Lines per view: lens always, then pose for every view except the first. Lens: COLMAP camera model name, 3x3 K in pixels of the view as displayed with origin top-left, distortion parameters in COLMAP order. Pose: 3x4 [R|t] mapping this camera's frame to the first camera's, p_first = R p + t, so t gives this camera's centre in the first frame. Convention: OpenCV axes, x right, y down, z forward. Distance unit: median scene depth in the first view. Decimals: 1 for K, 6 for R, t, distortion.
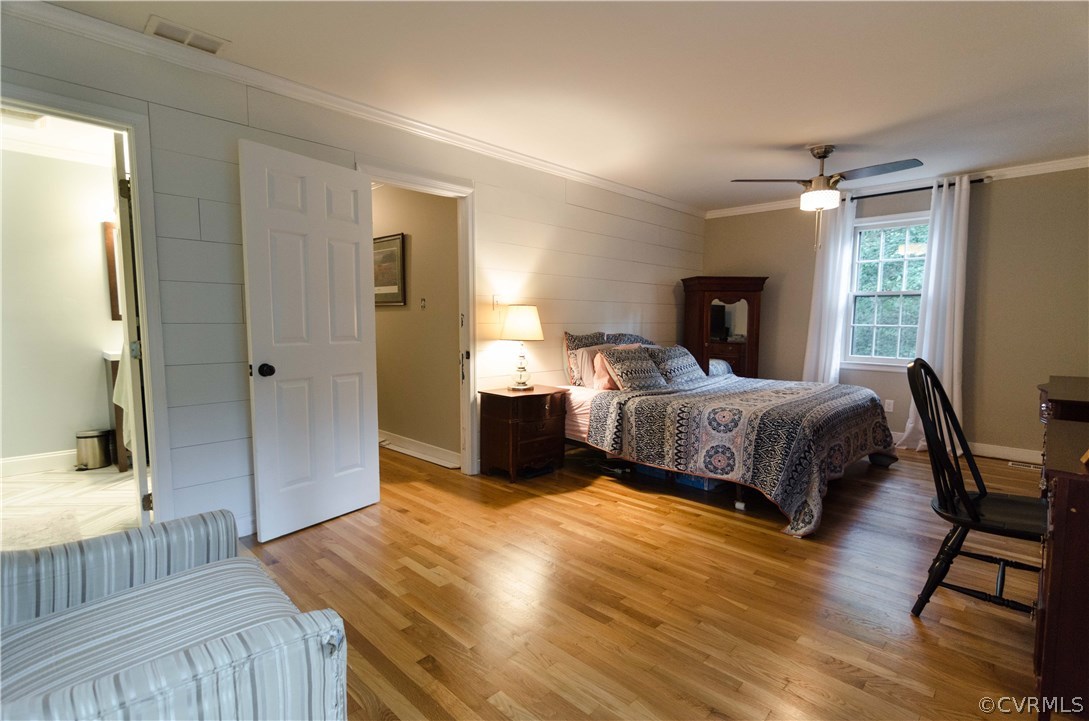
lens RADIAL K [[530.8, 0, 559.8], [0, 530.8, 363.4], [0, 0, 1]] dist [-0.001085, 0.000544]
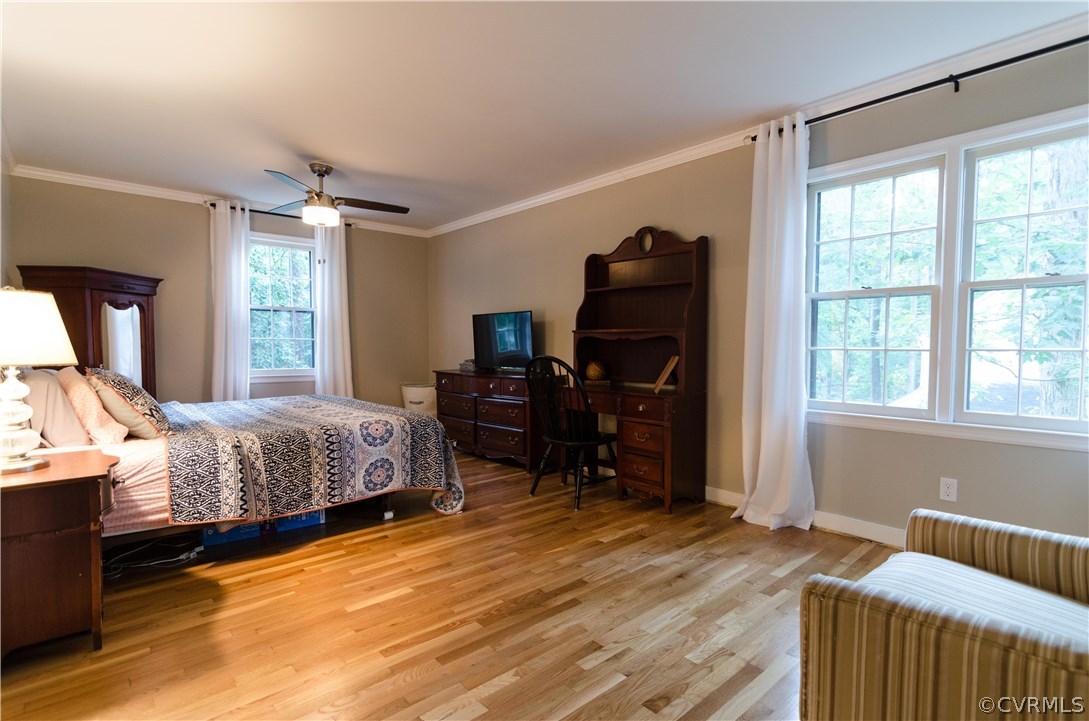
lens RADIAL K [[530.8, 0, 559.8], [0, 530.8, 363.4], [0, 0, 1]] dist [-0.001085, 0.000544]
pose [[0.068436, -0.044234, 0.996674, -0.609615], [0.079392, 0.996090, 0.038757, -0.030010], [-0.994492, 0.076475, 0.071681, 0.570697]]
